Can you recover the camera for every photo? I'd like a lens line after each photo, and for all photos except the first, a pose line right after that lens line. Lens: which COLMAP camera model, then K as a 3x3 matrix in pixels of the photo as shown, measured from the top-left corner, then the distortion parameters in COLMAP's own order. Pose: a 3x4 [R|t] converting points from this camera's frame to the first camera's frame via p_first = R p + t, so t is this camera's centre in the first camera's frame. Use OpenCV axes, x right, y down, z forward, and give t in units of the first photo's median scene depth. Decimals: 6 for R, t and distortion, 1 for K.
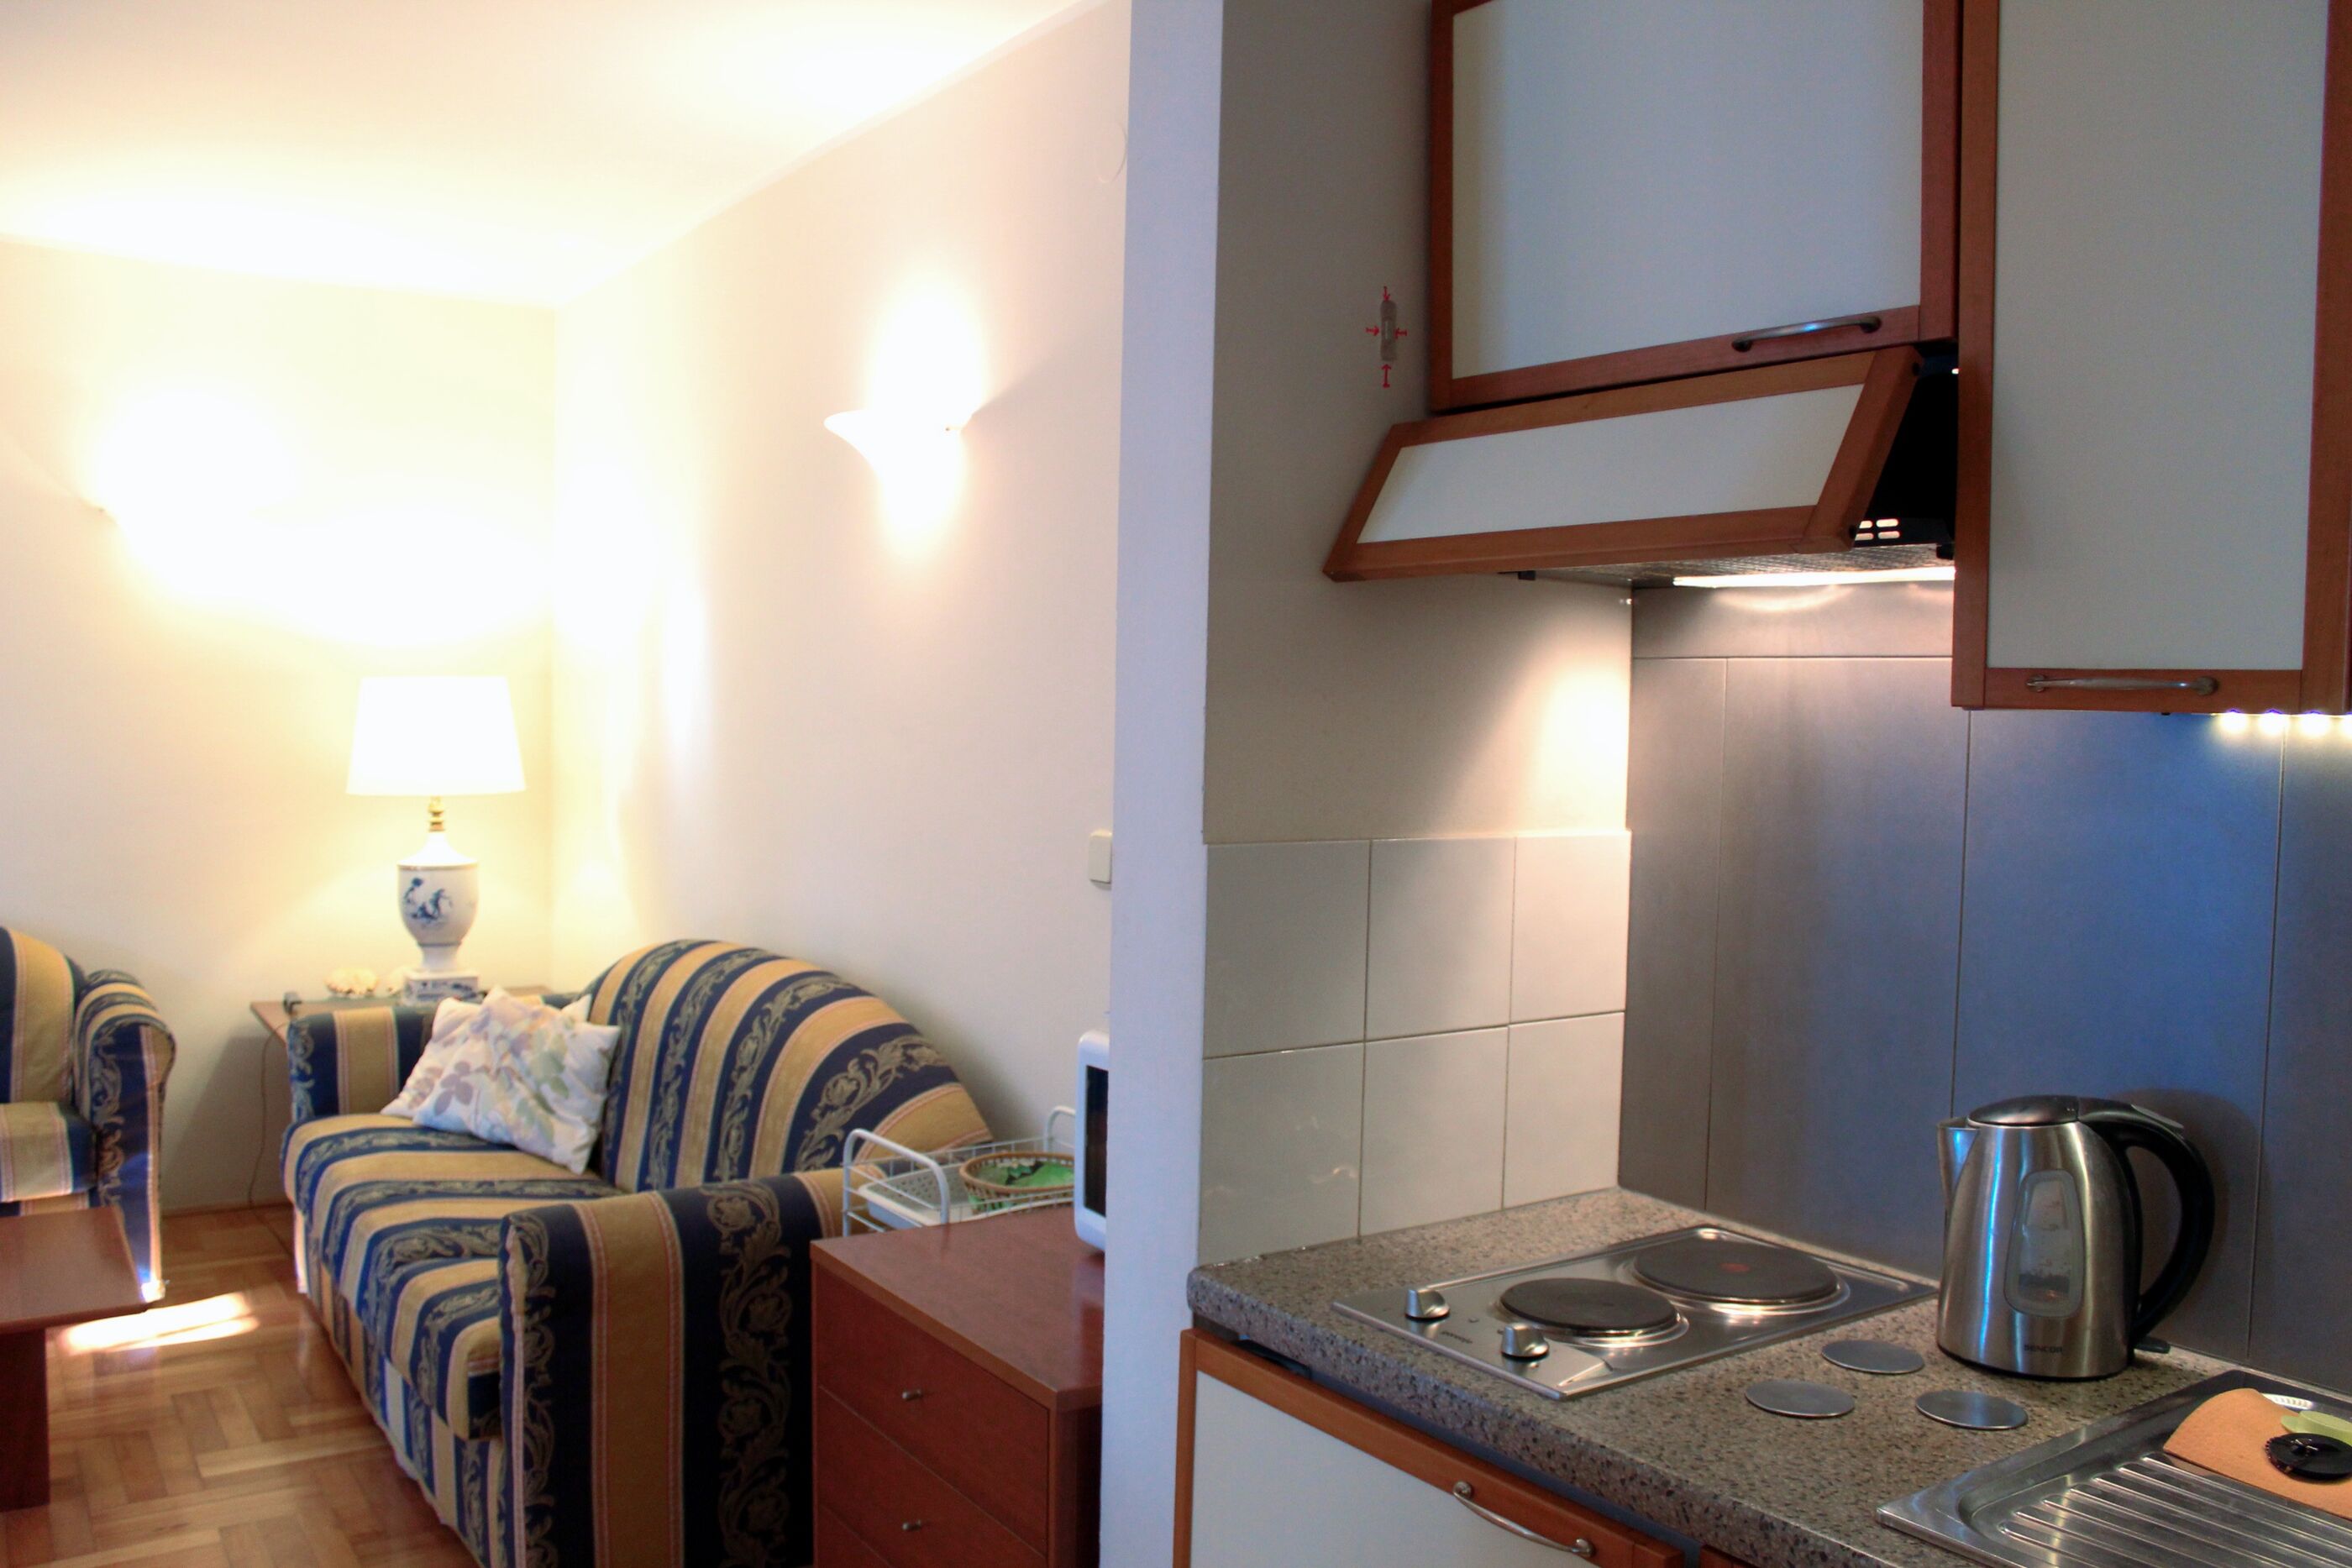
lens RADIAL K [[1919.0, 0, 1176.0], [0, 1919.0, 784.0], [0, 0, 1]] dist [0.001087, 0.003243]
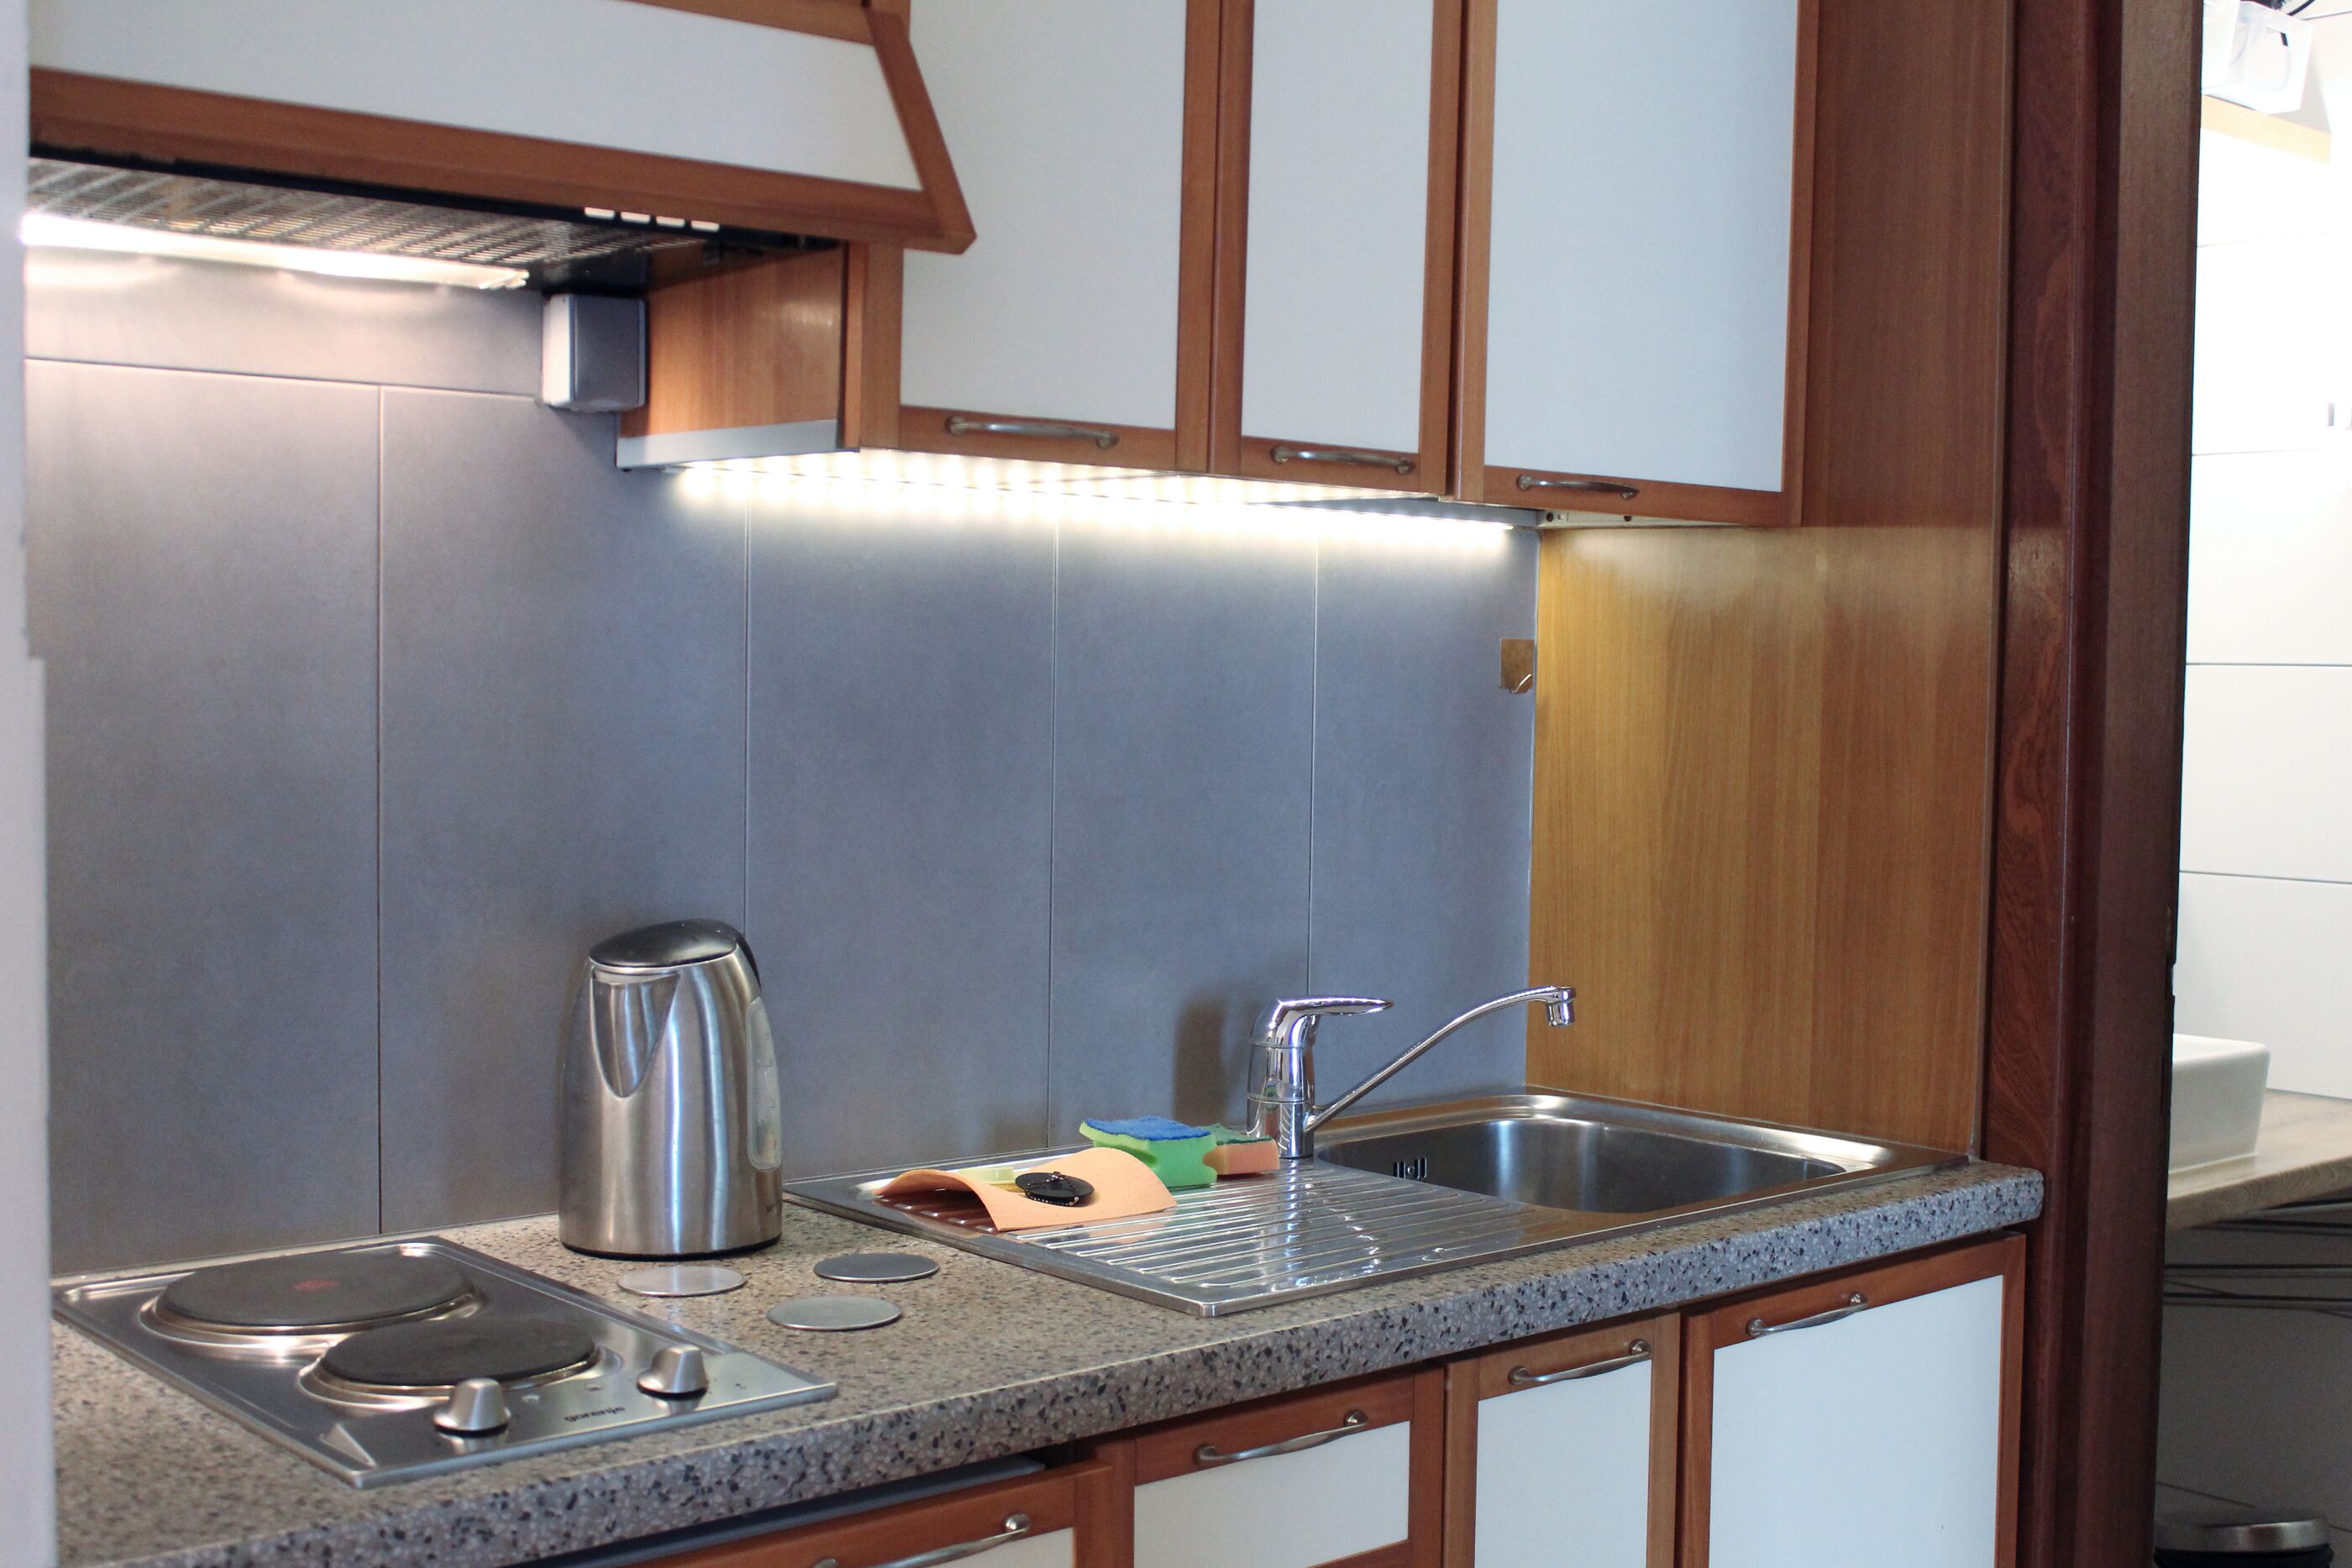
lens RADIAL K [[2704.2, 0, 1176.0], [0, 2704.2, 784.0], [0, 0, 1]] dist [-0.011579, -0.011248]
pose [[-0.059891, -0.067924, 0.995891, -0.835716], [0.027475, 0.997192, 0.069665, 0.029785], [-0.997827, 0.031535, -0.057856, 0.977174]]
